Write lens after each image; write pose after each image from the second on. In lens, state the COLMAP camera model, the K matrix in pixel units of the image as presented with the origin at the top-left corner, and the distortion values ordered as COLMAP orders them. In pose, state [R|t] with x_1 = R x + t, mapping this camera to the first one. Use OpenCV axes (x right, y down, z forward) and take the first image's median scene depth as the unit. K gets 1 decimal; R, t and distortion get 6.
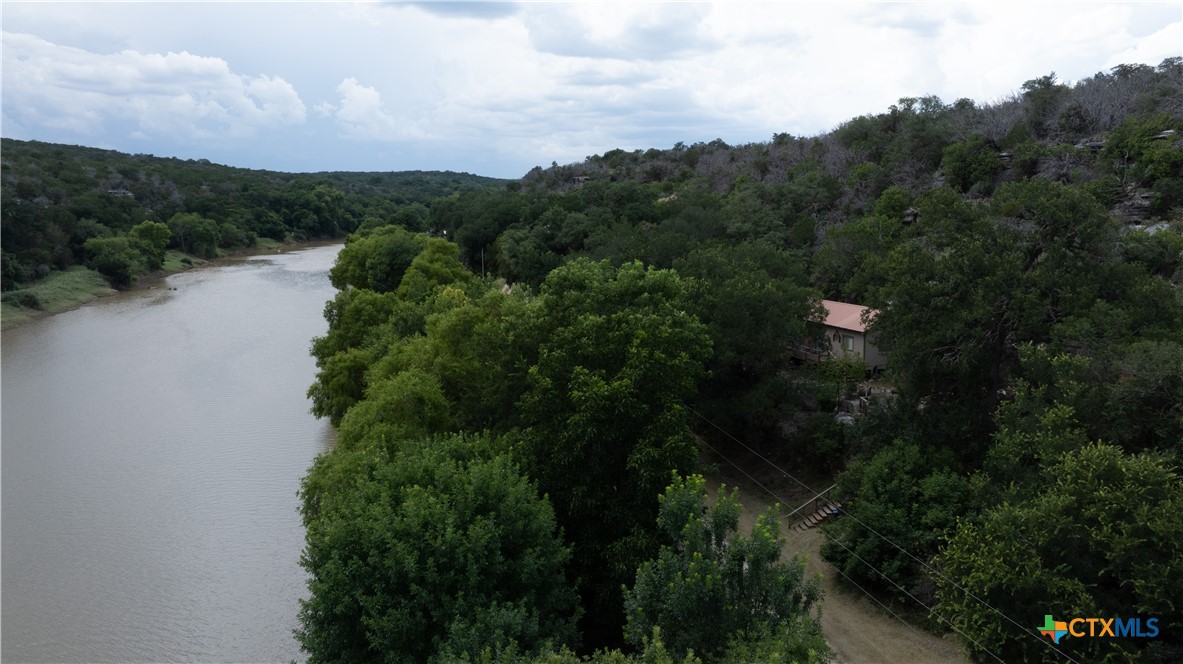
lens RADIAL K [[841.0, 0, 590.9], [0, 841.0, 327.4], [0, 0, 1]] dist [-0.064548, 0.070592]
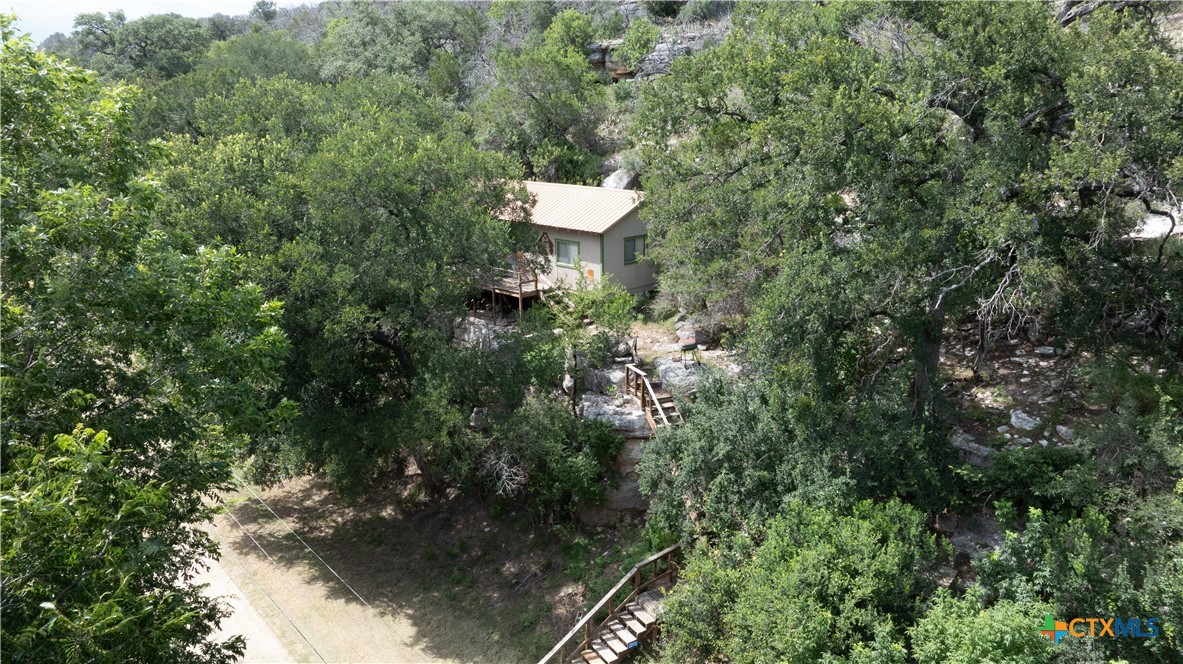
lens RADIAL K [[848.0, 0, 586.7], [0, 848.0, 332.7], [0, 0, 1]] dist [-0.025186, 0.001976]
pose [[0.899383, -0.125904, 0.418638, 0.079993], [0.073414, 0.987528, 0.139277, -0.007003], [-0.430952, -0.094530, 0.897410, 0.495970]]
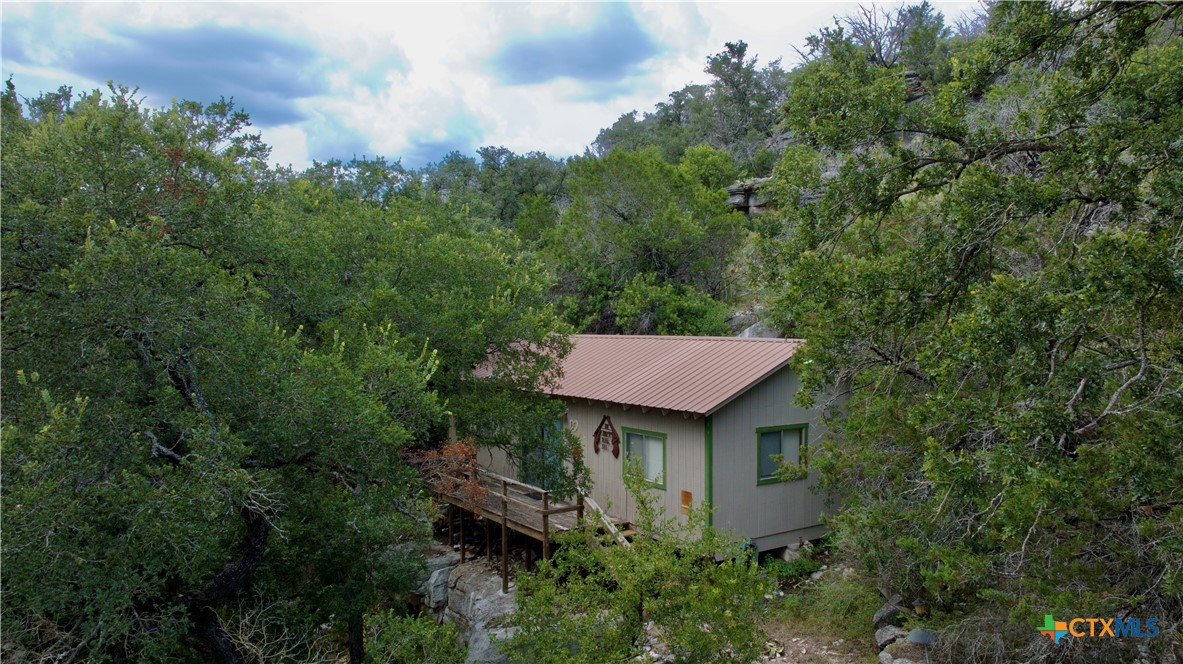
lens RADIAL K [[840.3, 0, 588.8], [0, 840.3, 328.5], [0, 0, 1]] dist [-0.023713, 0.030985]
pose [[0.966130, -0.016463, 0.257531, 0.219281], [0.050533, 0.990711, -0.126243, 0.010476], [-0.253060, 0.134981, 0.957988, 0.736659]]
